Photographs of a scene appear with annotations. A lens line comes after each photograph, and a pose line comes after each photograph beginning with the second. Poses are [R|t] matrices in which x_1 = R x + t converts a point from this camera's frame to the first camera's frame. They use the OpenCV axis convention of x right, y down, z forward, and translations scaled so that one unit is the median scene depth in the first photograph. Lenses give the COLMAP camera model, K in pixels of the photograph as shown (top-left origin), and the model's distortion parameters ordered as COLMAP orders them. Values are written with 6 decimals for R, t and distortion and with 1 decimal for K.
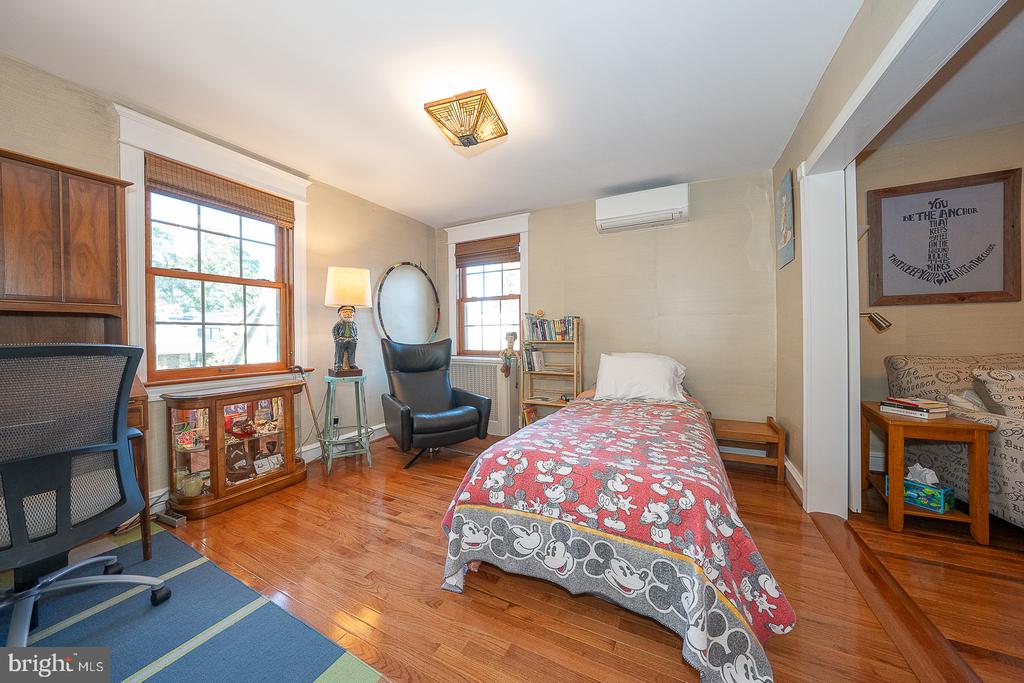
lens RADIAL K [[350.6, 0, 514.6], [0, 350.6, 339.4], [0, 0, 1]] dist [-0.018325, 0.001569]
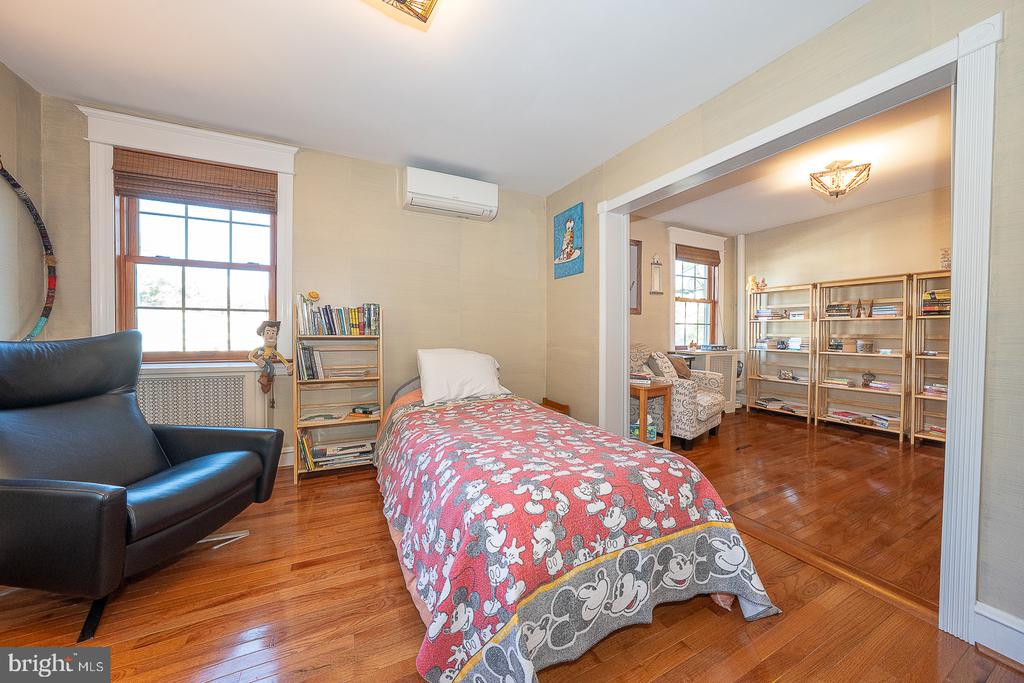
lens RADIAL K [[350.6, 0, 510.6], [0, 350.6, 338.9], [0, 0, 1]] dist [-0.018325, 0.001569]
pose [[0.600547, -0.002039, 0.799587, -0.527541], [-0.002195, 0.999989, 0.004199, 0.014371], [-0.799586, -0.004276, 0.600536, 0.552352]]
